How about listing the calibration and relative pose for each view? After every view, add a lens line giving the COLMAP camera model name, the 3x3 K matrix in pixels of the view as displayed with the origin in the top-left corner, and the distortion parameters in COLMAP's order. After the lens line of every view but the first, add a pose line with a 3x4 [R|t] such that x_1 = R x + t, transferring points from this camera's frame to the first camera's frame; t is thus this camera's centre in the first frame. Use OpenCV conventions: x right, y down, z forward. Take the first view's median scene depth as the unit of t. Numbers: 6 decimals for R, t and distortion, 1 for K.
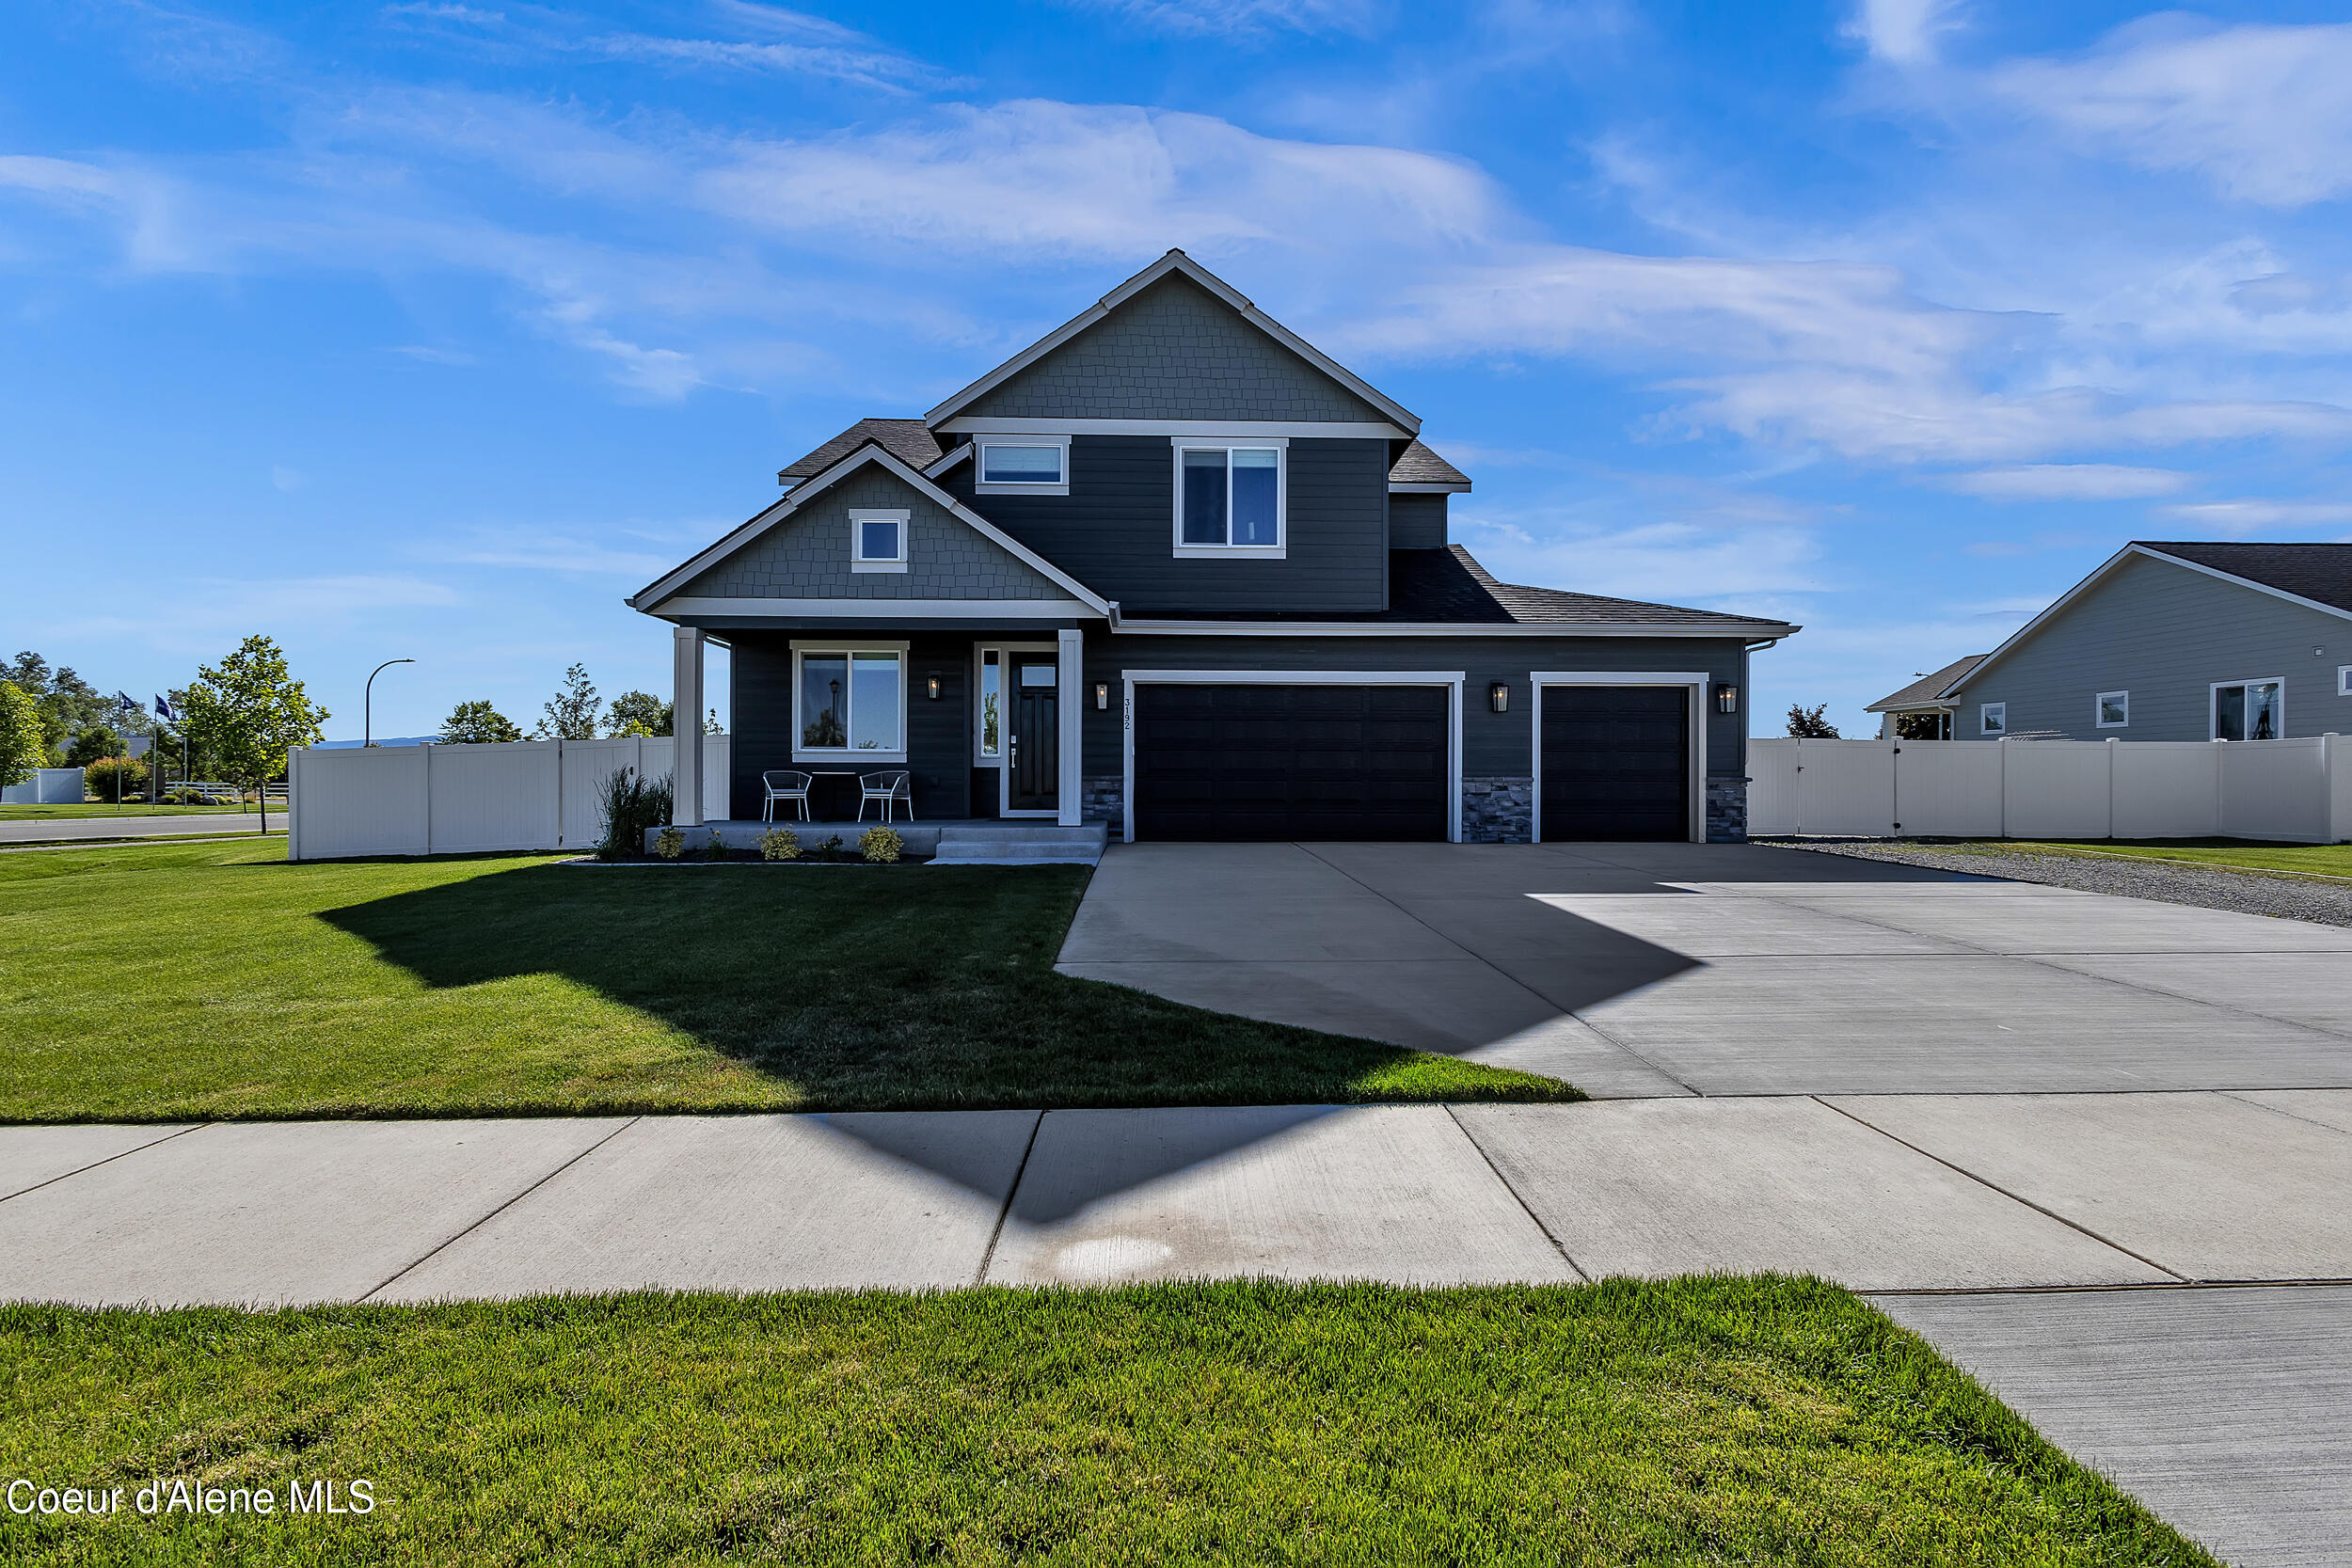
lens RADIAL K [[1089.2, 0, 1171.6], [0, 1089.2, 783.9], [0, 0, 1]] dist [-0.001405, 0.000207]
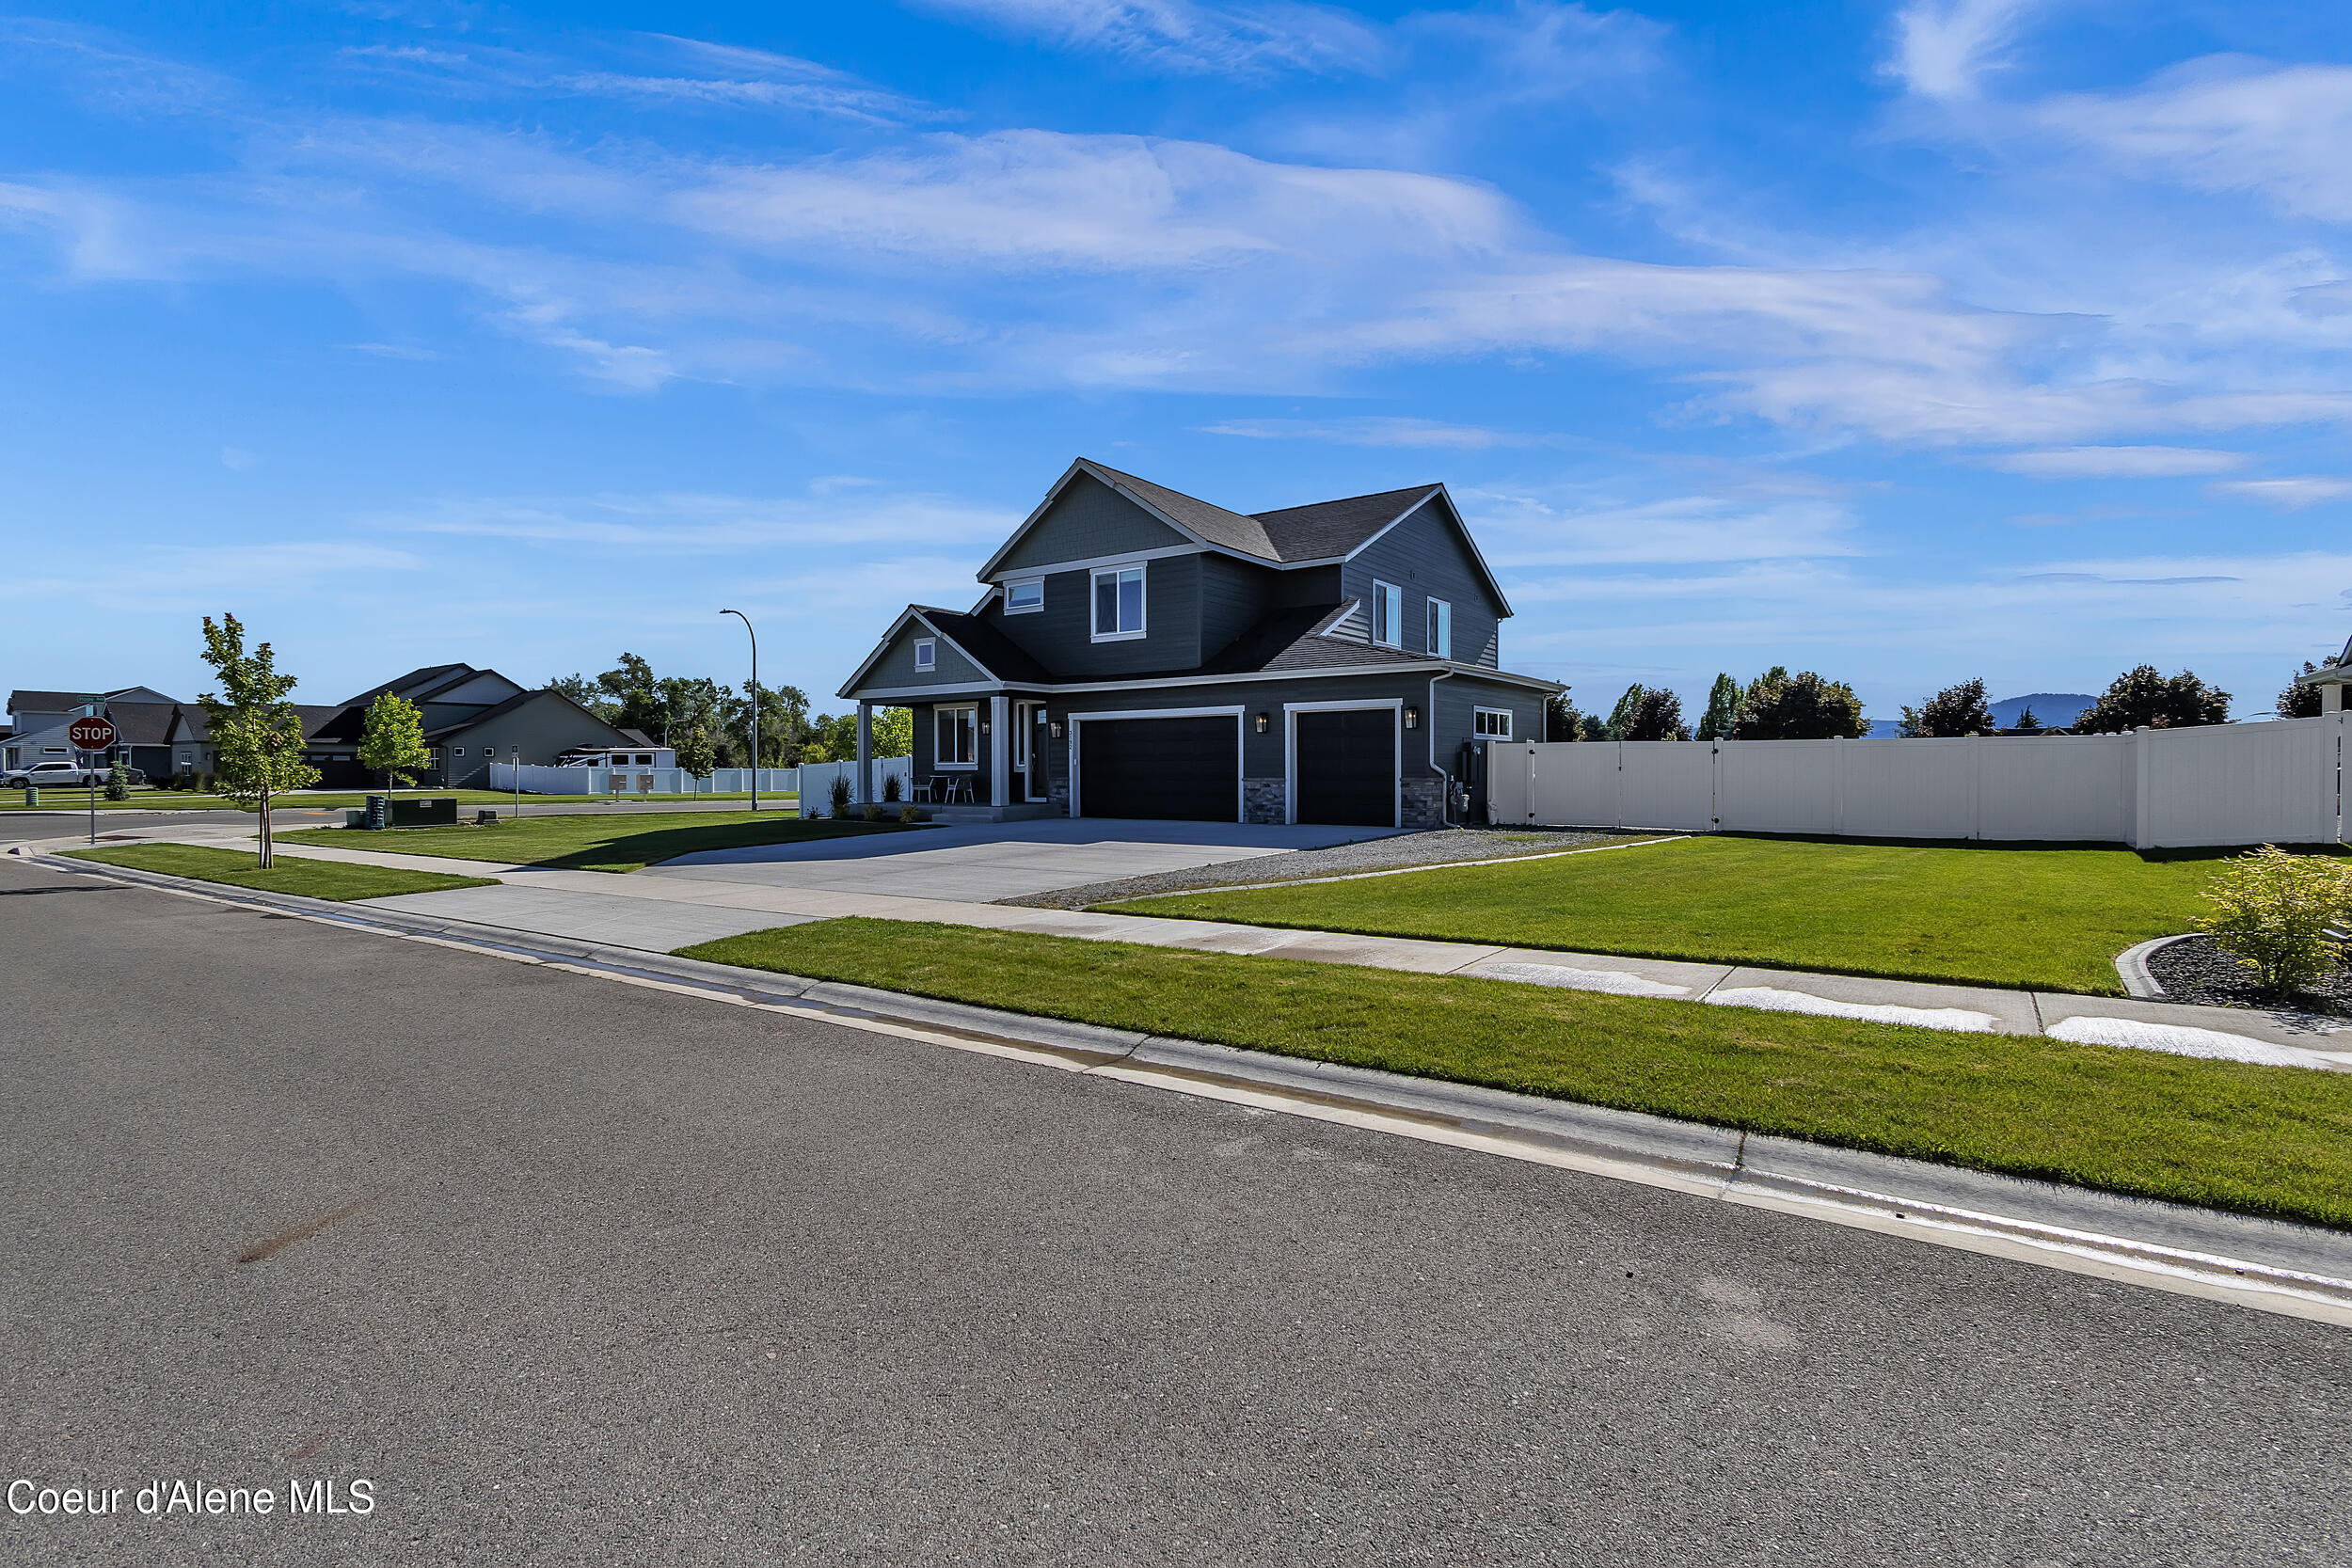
lens RADIAL K [[1089.2, 0, 1168.1], [0, 1089.2, 785.3], [0, 0, 1]] dist [-0.001405, 0.000207]
pose [[0.789162, 0.003317, -0.614176, 1.089184], [0.001477, 0.999972, 0.007298, -0.007012], [0.614184, -0.006667, 0.789135, -0.213491]]
